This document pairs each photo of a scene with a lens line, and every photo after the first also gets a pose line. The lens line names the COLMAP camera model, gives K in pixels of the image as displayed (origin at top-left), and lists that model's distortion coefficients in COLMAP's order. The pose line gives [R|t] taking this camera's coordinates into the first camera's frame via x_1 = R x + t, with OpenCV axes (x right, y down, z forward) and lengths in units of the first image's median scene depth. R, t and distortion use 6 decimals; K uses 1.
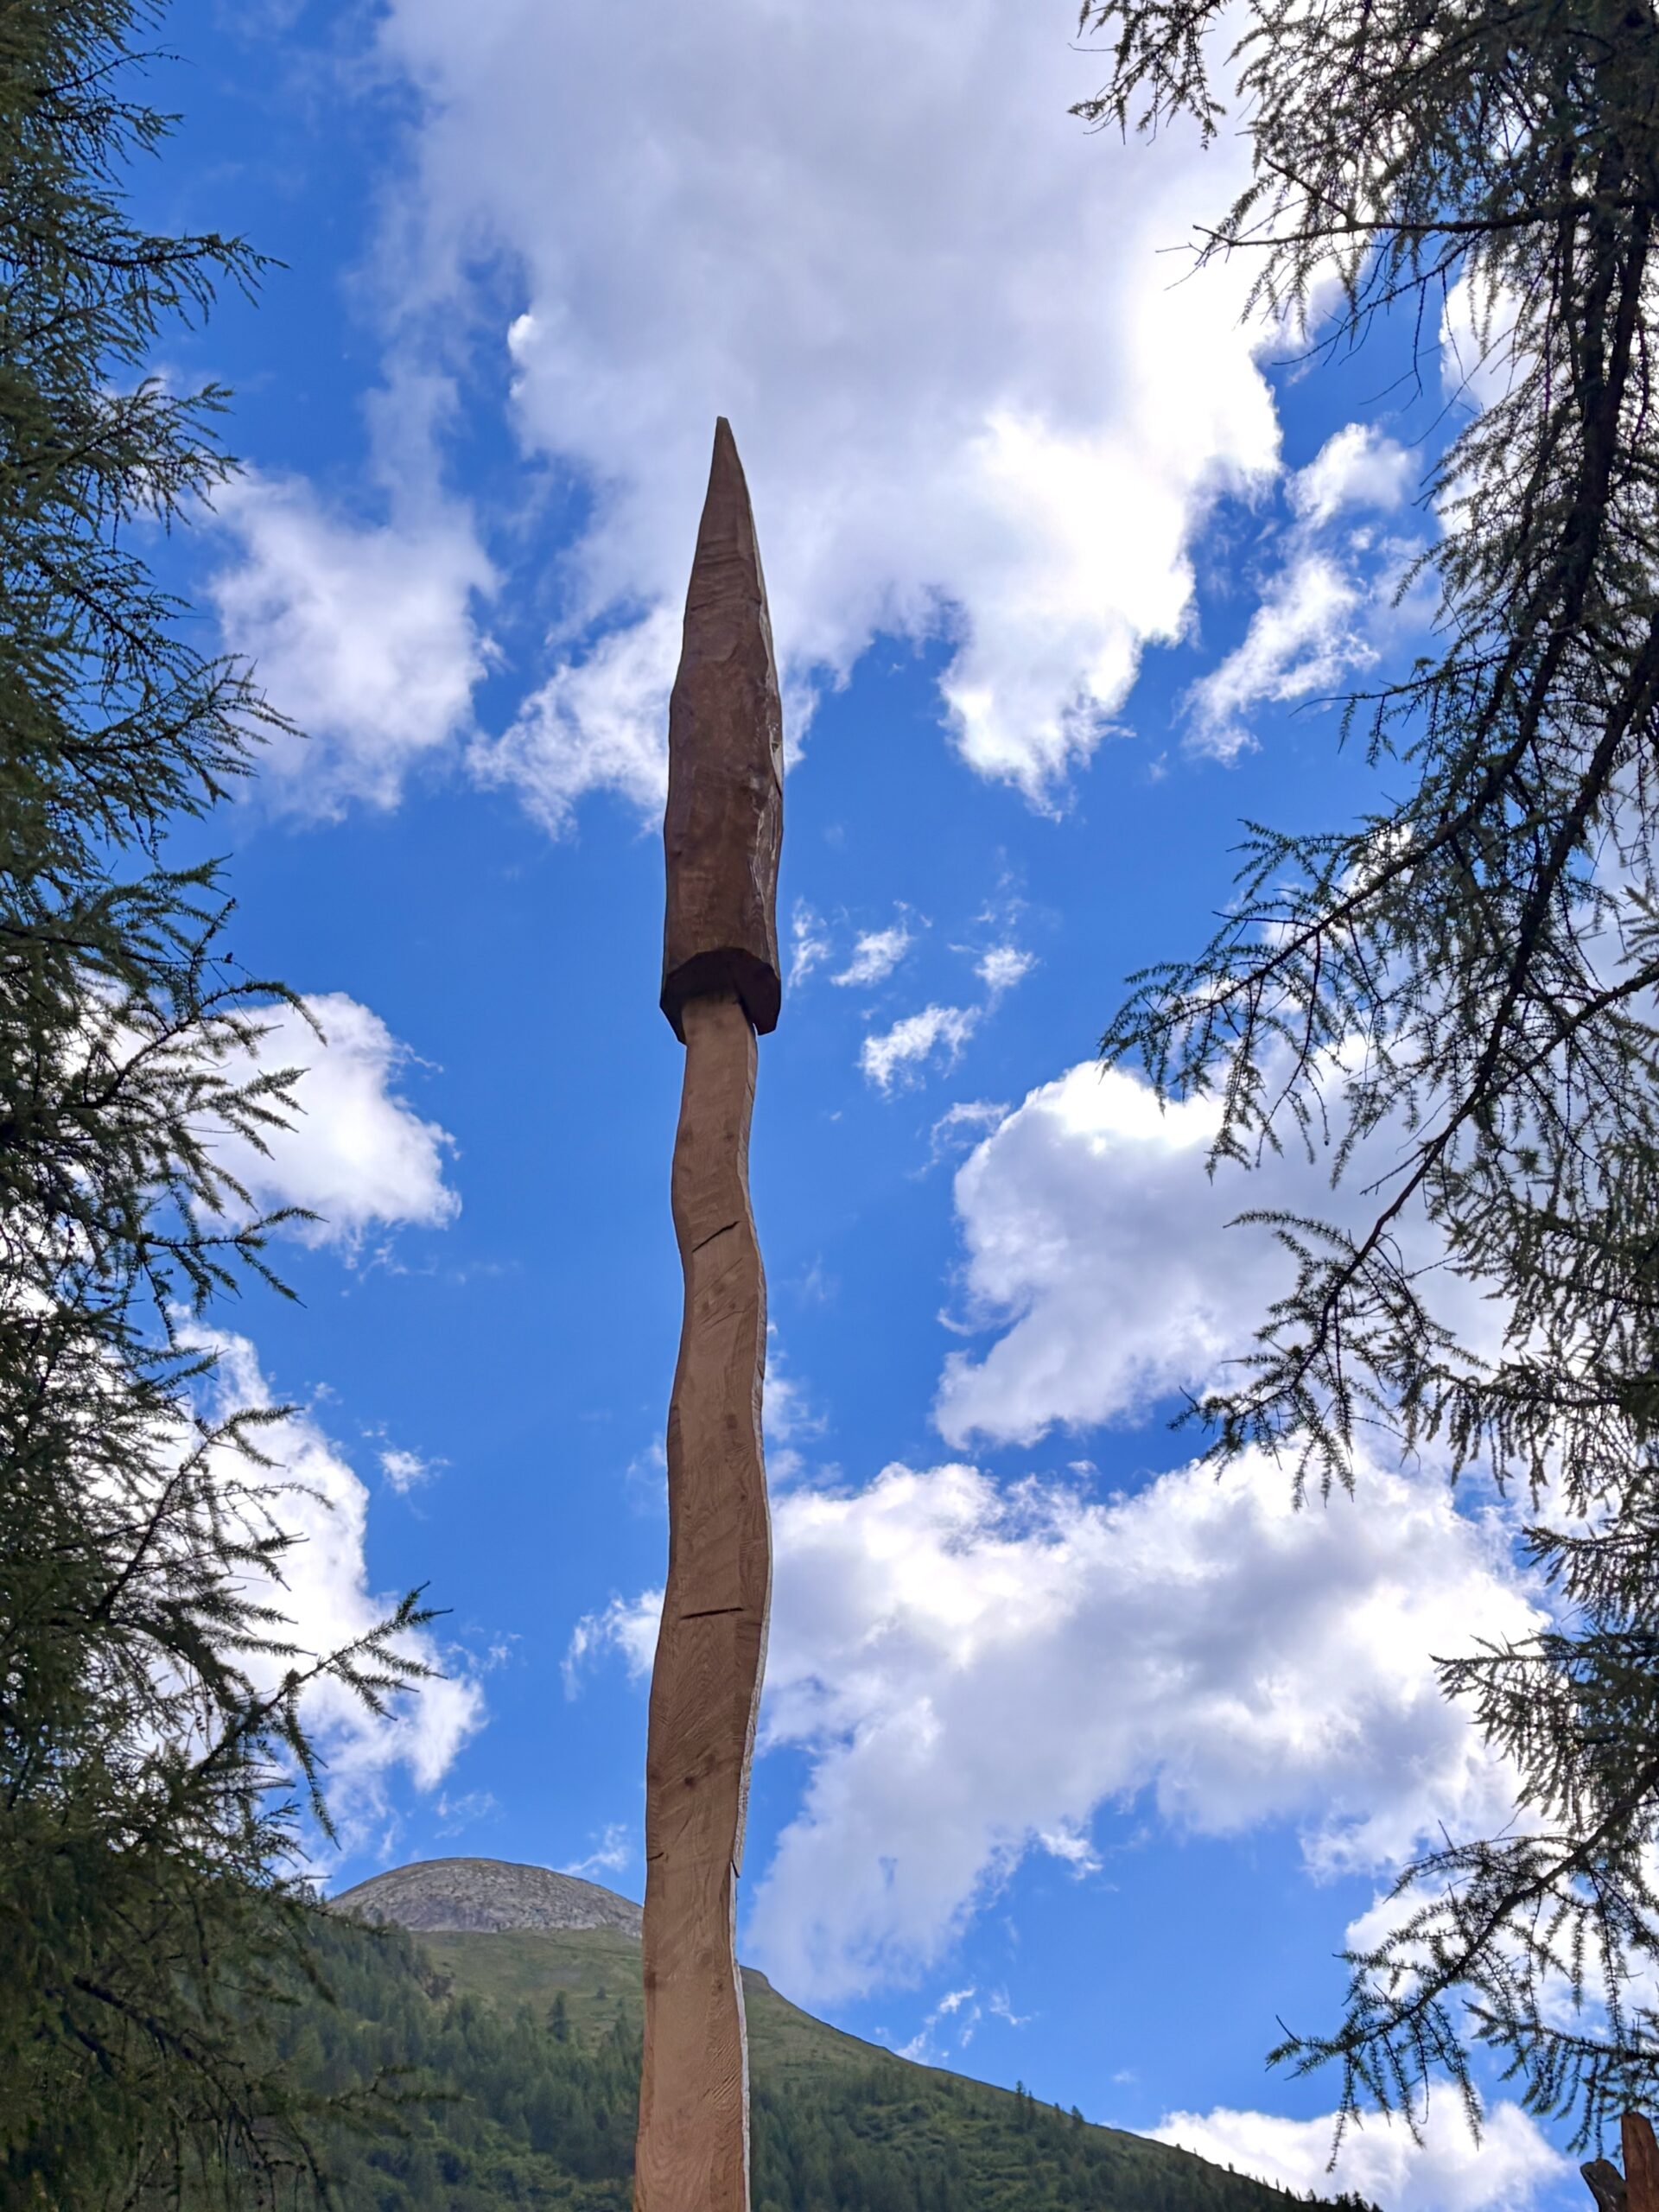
lens RADIAL K [[2795.7, 0, 832.1], [0, 2795.7, 1106.4], [0, 0, 1]] dist [0.009551, 0.000000]
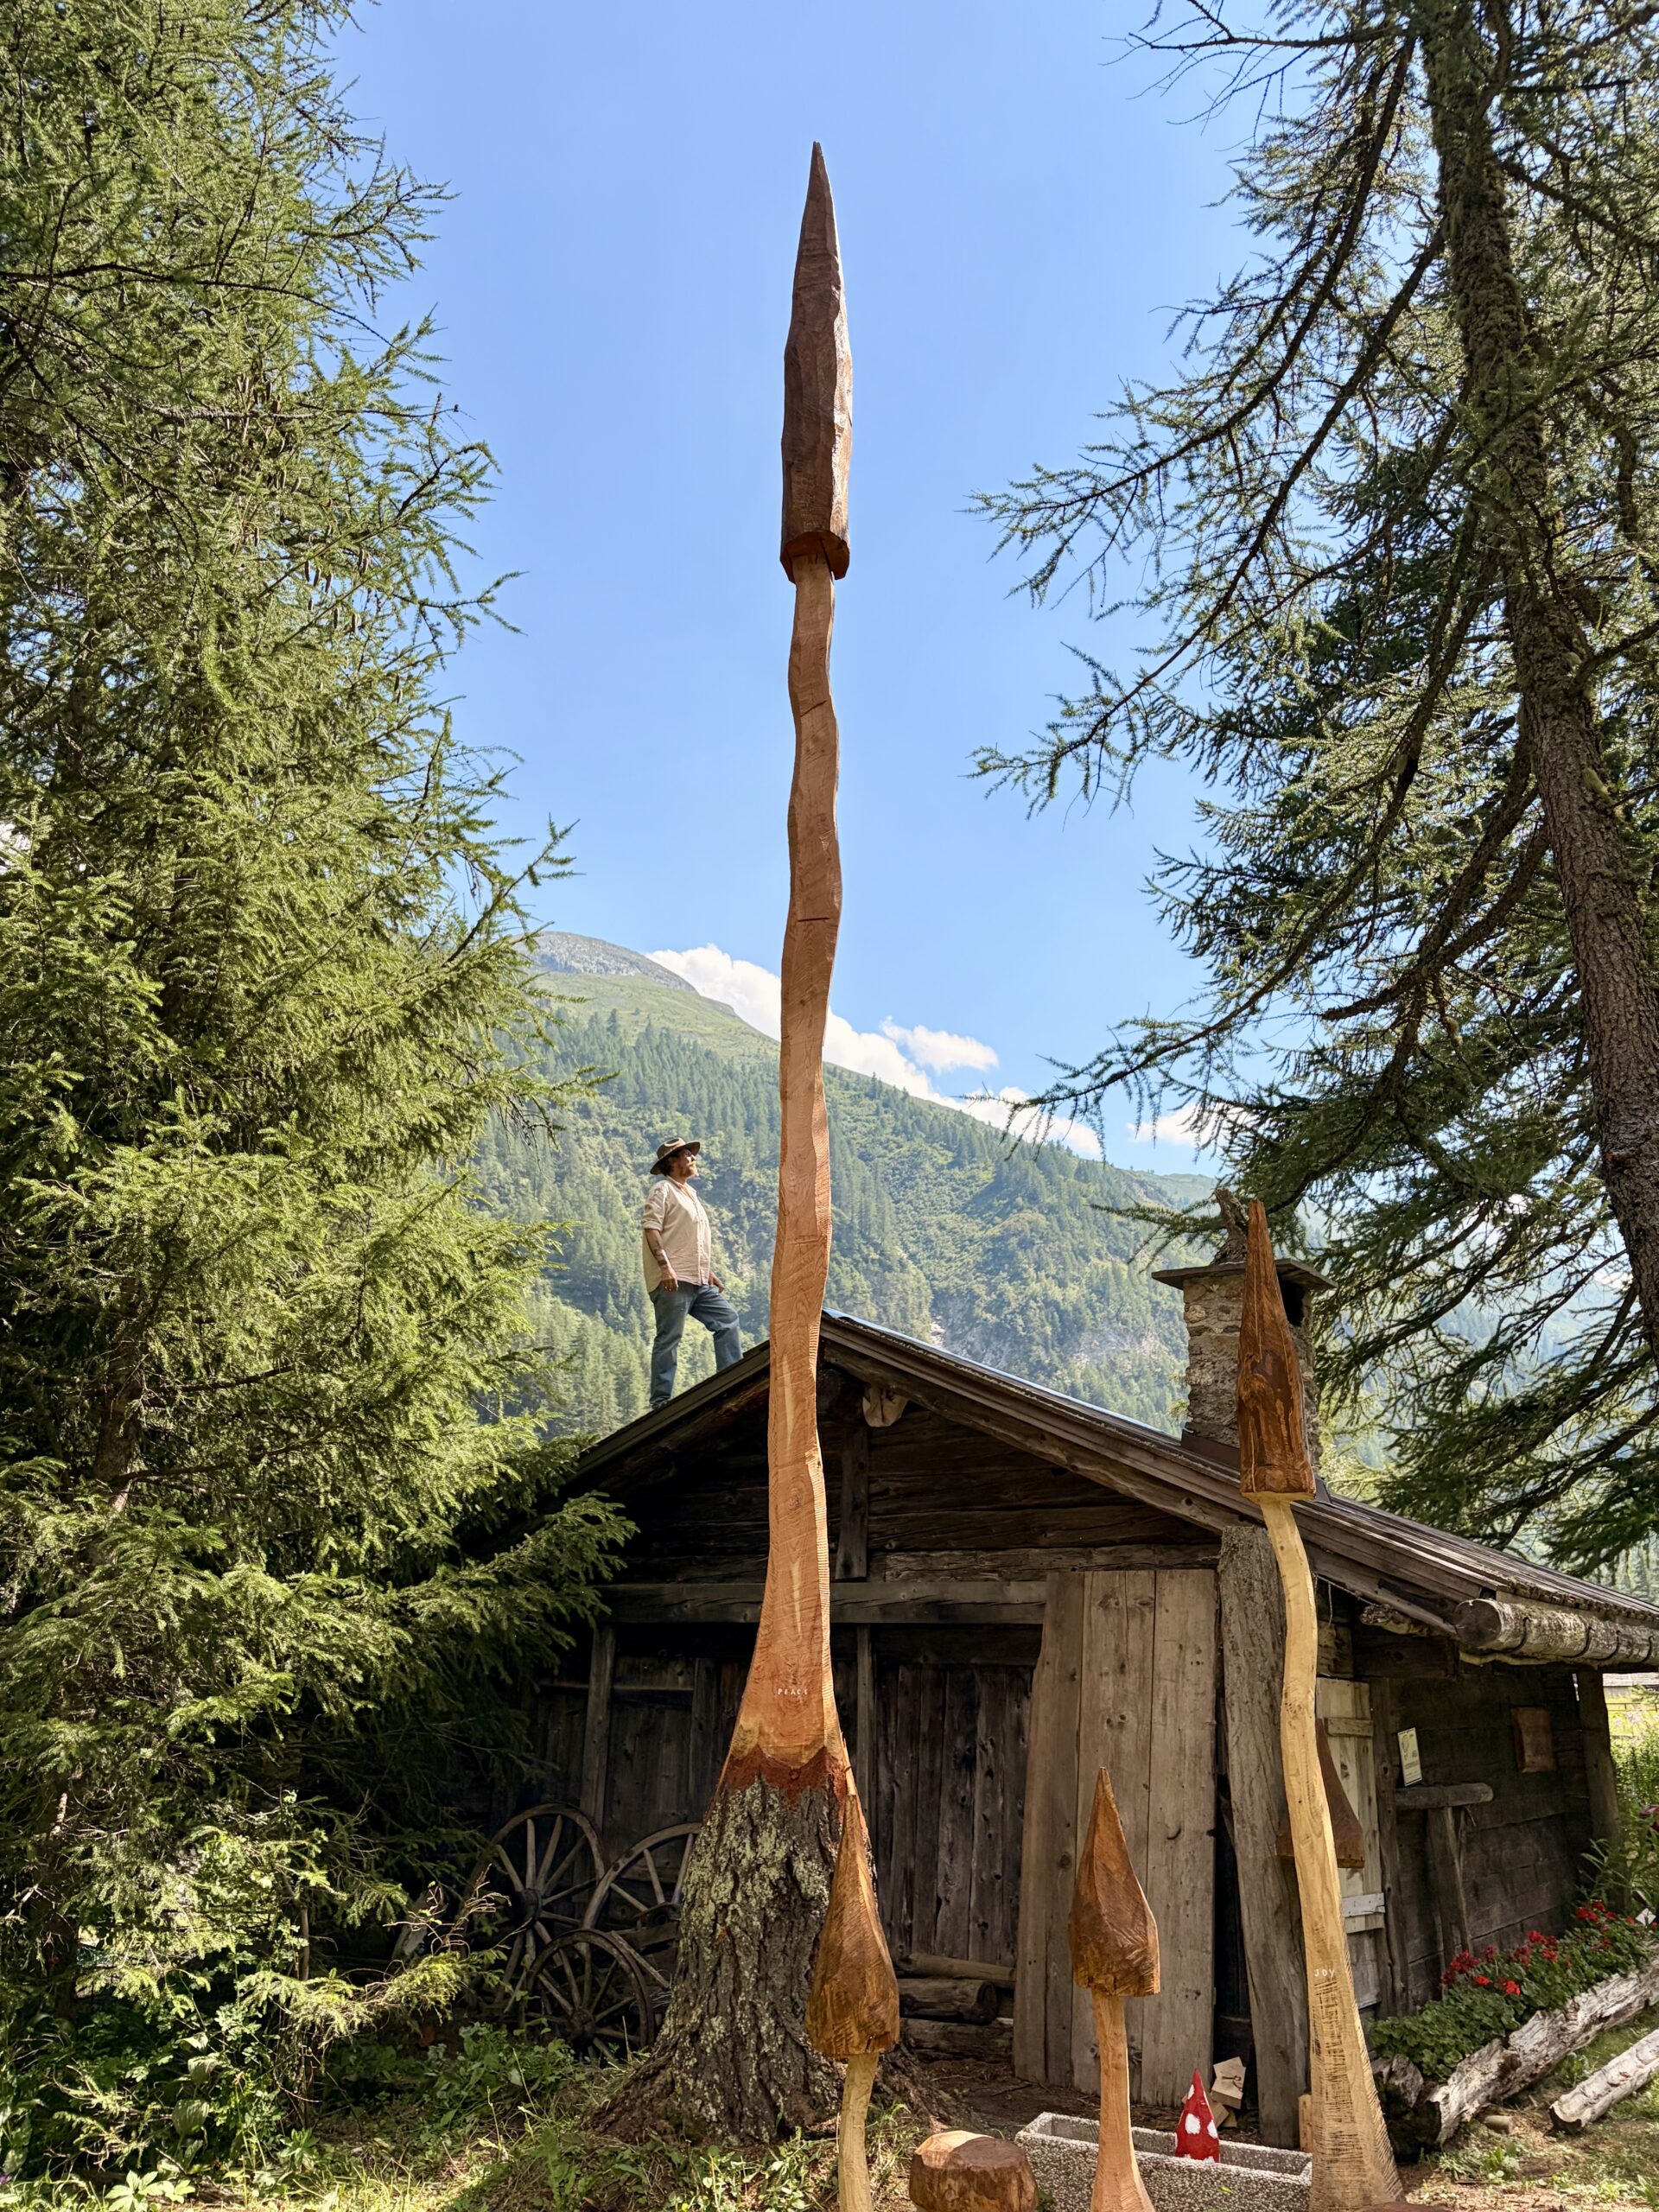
lens RADIAL K [[1676.6, 0, 828.4], [0, 1676.6, 1106.0], [0, 0, 1]] dist [-0.001232, -0.001163]
pose [[0.997866, 0.053492, 0.037456, -0.041947], [-0.063237, 0.934660, 0.349873, -0.070386], [-0.016293, -0.351495, 0.936048, -0.110989]]
